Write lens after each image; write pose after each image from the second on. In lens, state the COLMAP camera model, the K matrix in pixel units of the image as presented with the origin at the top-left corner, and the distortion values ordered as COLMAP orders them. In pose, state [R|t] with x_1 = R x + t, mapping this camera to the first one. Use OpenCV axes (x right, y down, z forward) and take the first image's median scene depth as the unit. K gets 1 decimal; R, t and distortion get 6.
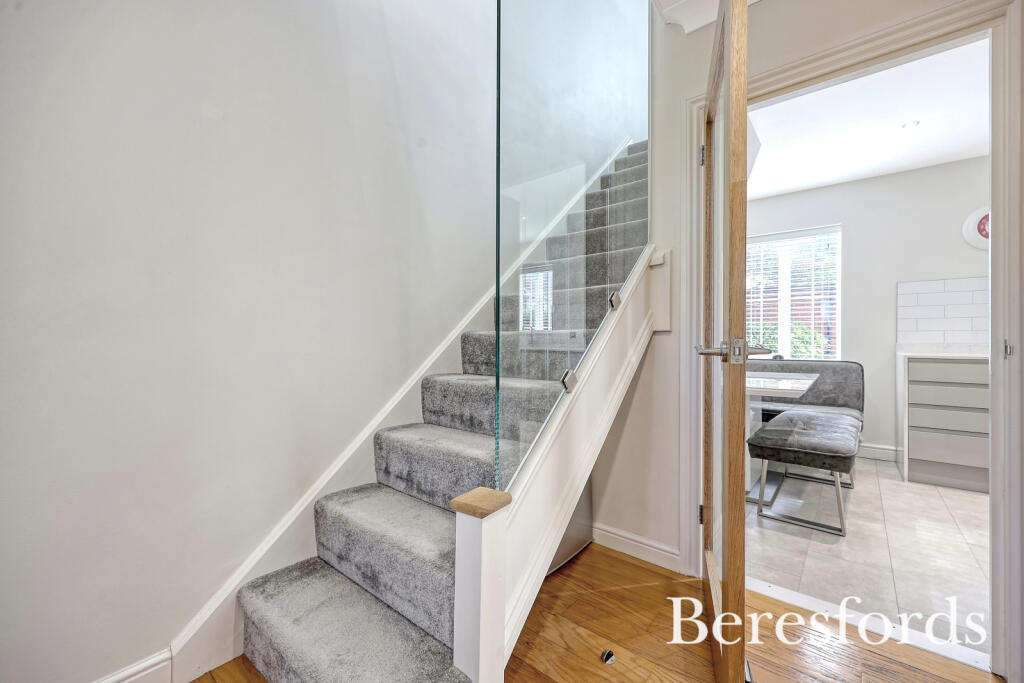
lens RADIAL K [[407.5, 0, 507.5], [0, 407.5, 340.3], [0, 0, 1]] dist [0.000714, 0.000008]
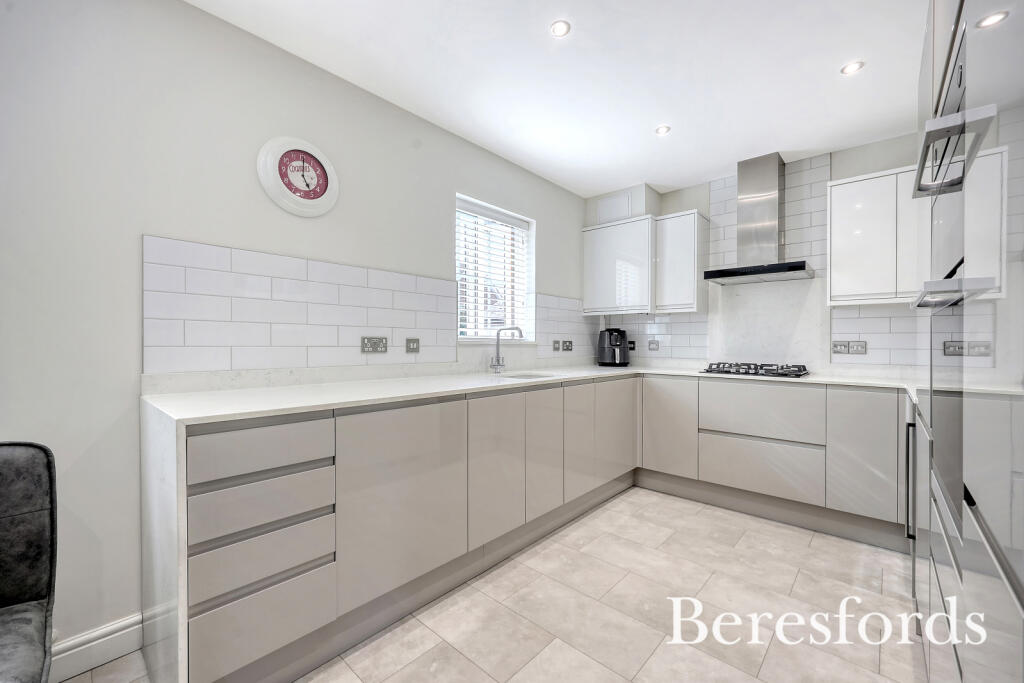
lens RADIAL K [[401.5, 0, 506.7], [0, 401.5, 344.1], [0, 0, 1]] dist [-0.000824, -0.000012]
pose [[0.022531, -0.001501, 0.999745, 0.545753], [0.003868, 0.999992, 0.001414, -0.025804], [-0.999739, 0.003835, 0.022537, 0.611841]]
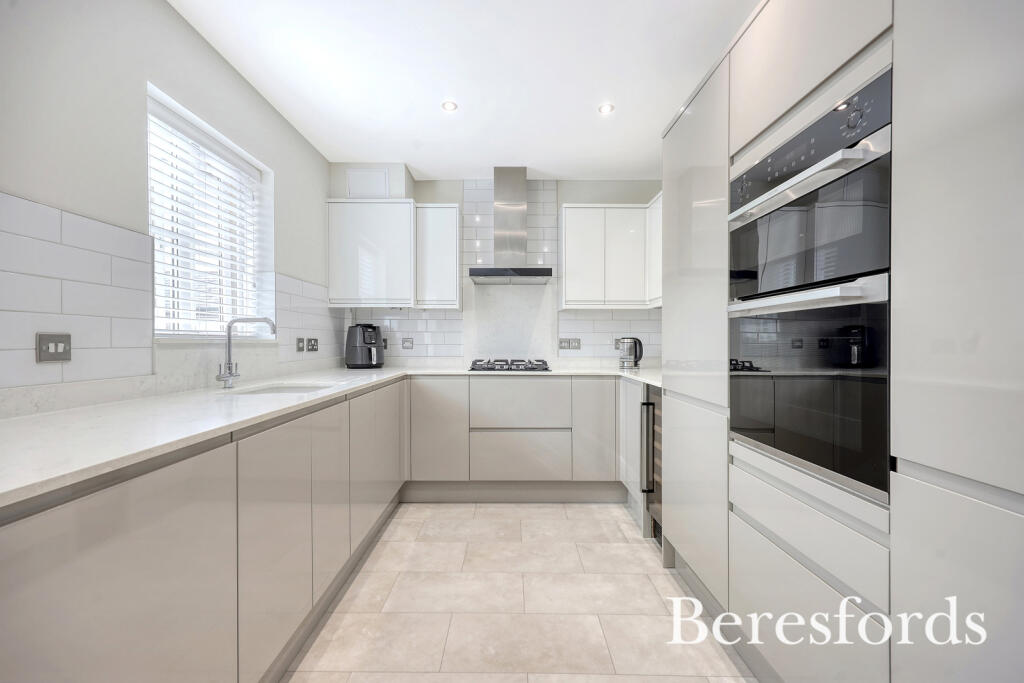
lens RADIAL K [[415.1, 0, 512.0], [0, 415.1, 341.5], [0, 0, 1]] dist [0.001824, 0.000143]
pose [[-0.645810, 0.000949, 0.763498, 0.699961], [0.007422, 0.999960, 0.005035, -0.027099], [-0.763462, 0.008919, -0.645791, 0.718185]]
